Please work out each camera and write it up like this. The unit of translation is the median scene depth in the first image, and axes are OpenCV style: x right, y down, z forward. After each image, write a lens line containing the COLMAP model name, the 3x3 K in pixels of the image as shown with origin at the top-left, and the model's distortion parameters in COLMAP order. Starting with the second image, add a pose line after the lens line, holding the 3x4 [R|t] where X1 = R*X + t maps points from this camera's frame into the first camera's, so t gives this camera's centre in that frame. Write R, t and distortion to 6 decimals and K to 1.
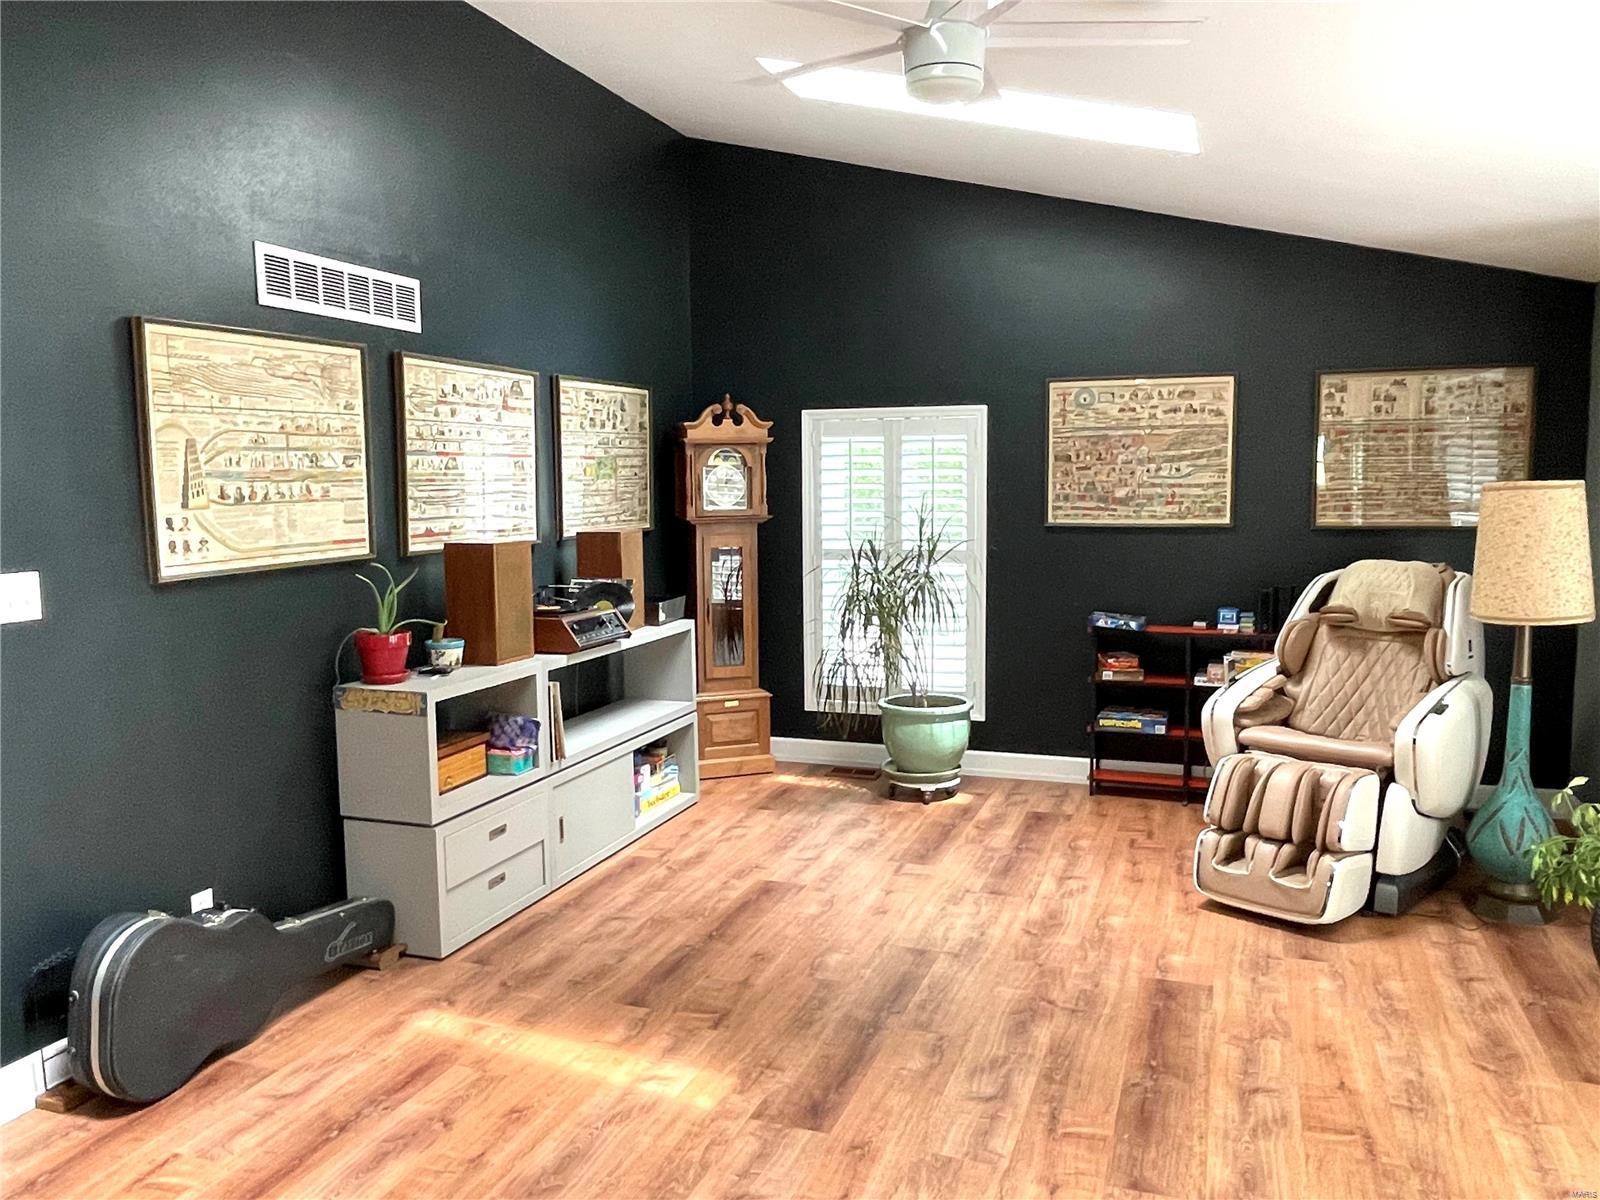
lens RADIAL K [[1182.4, 0, 803.2], [0, 1182.4, 596.6], [0, 0, 1]] dist [0.000291, -0.000850]
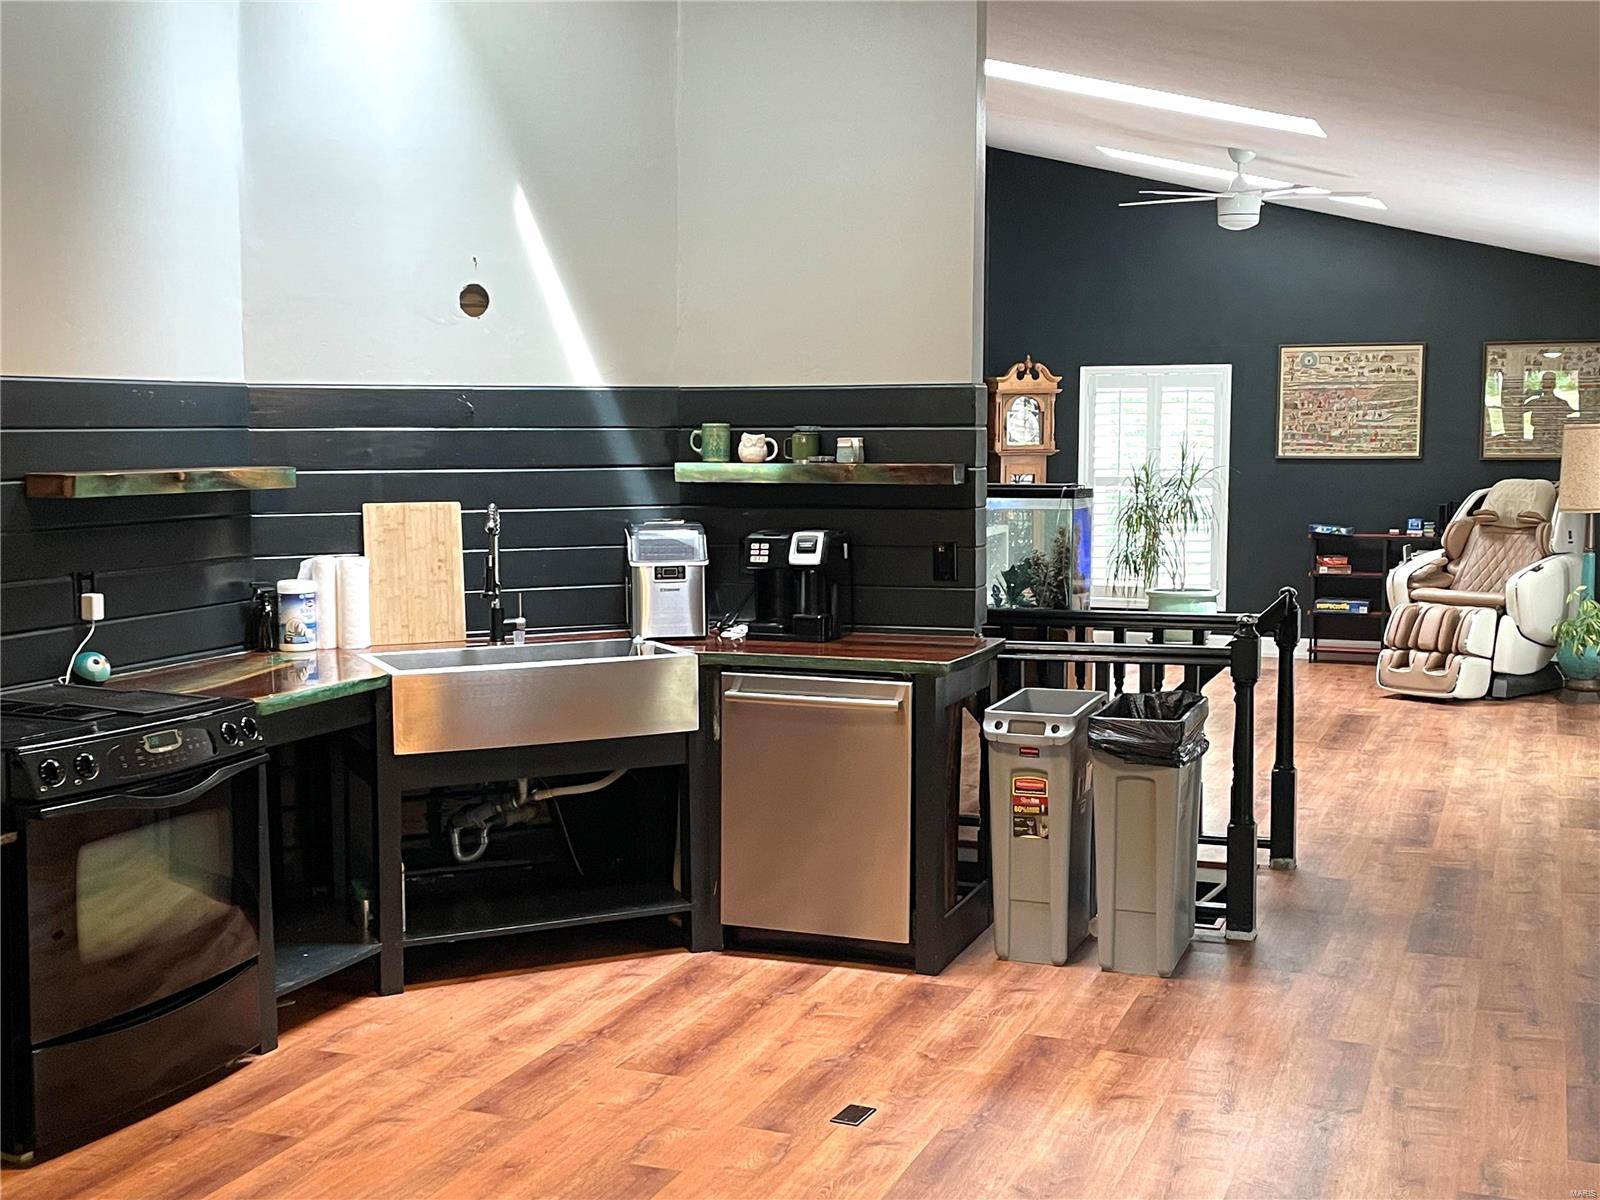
lens RADIAL K [[1888.1, 0, 788.2], [0, 1888.1, 613.3], [0, 0, 1]] dist [0.060682, 0.000000]
pose [[0.999459, 0.009534, -0.031485, -0.298547], [-0.009471, 0.999953, 0.002137, 0.125787], [0.031504, -0.001838, 0.999502, -1.243101]]
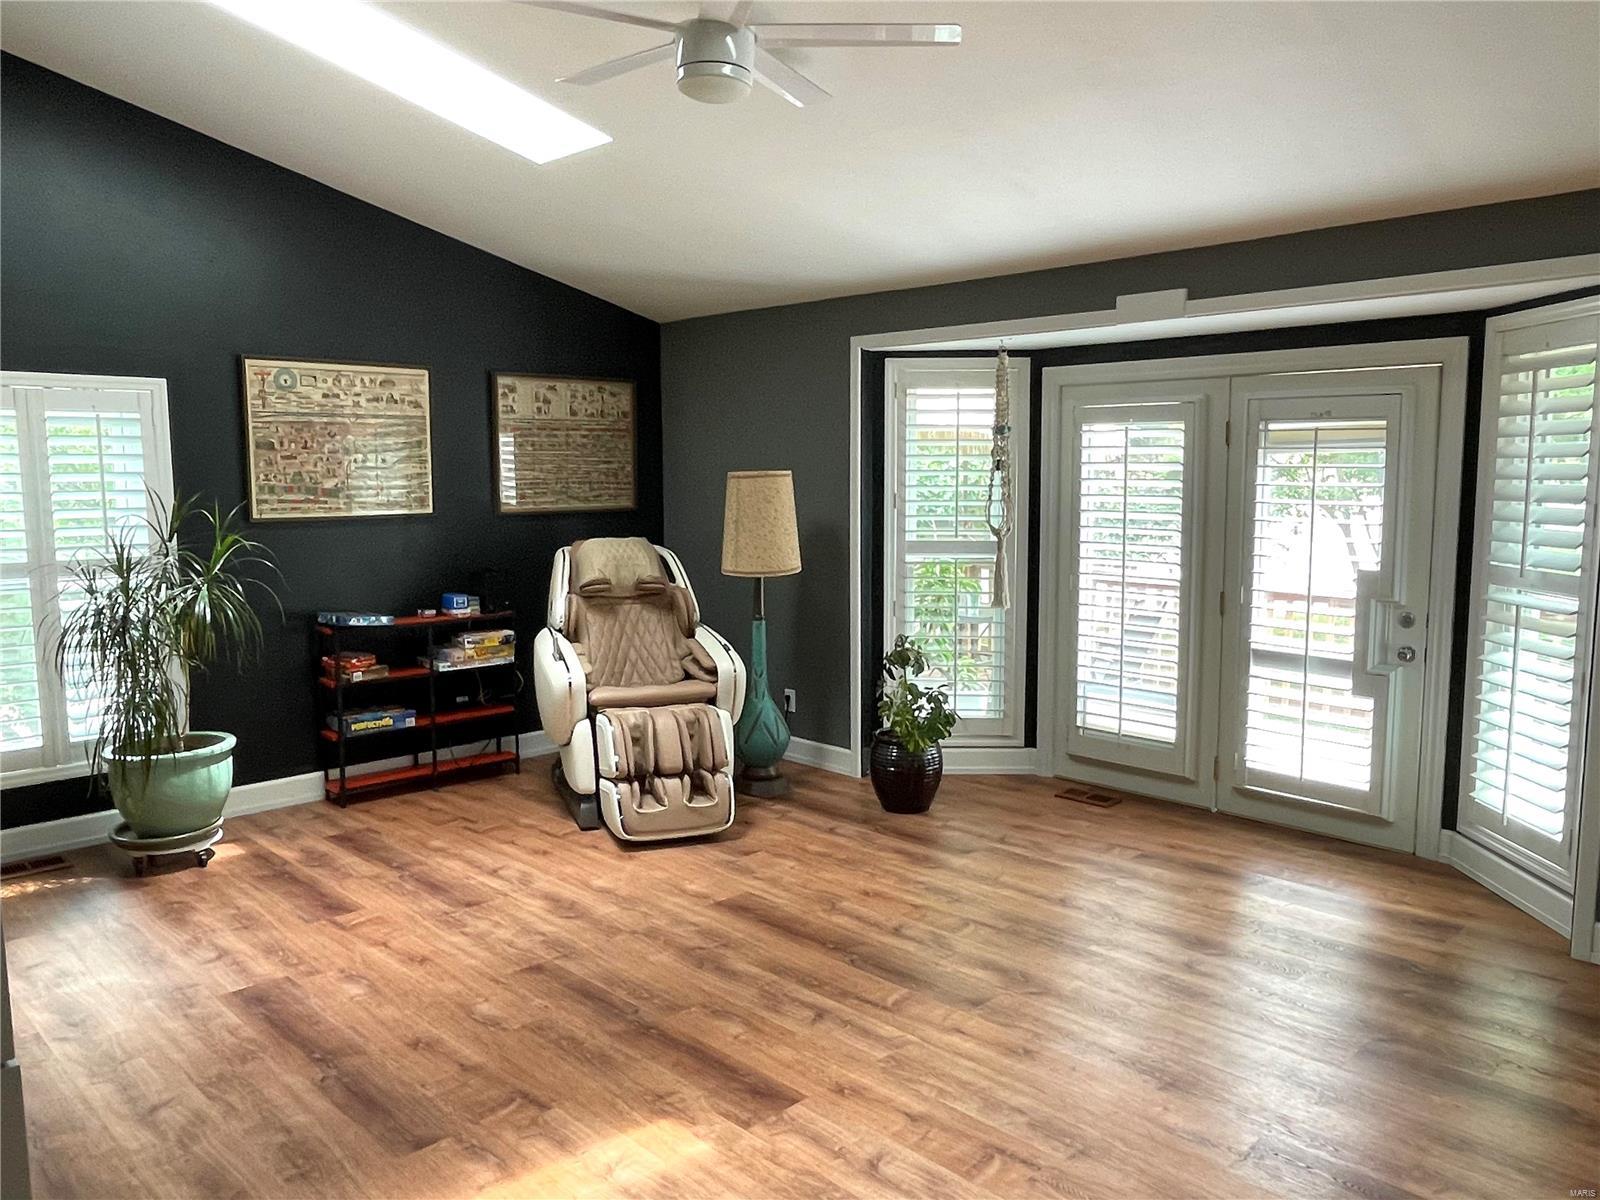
lens RADIAL K [[1182.4, 0, 791.1], [0, 1182.4, 602.3], [0, 0, 1]] dist [0.000291, -0.000850]
pose [[0.437124, -0.094562, 0.894416, -0.466660], [0.089087, 0.994119, 0.061564, -0.021417], [-0.894978, 0.052770, 0.442978, 0.287593]]
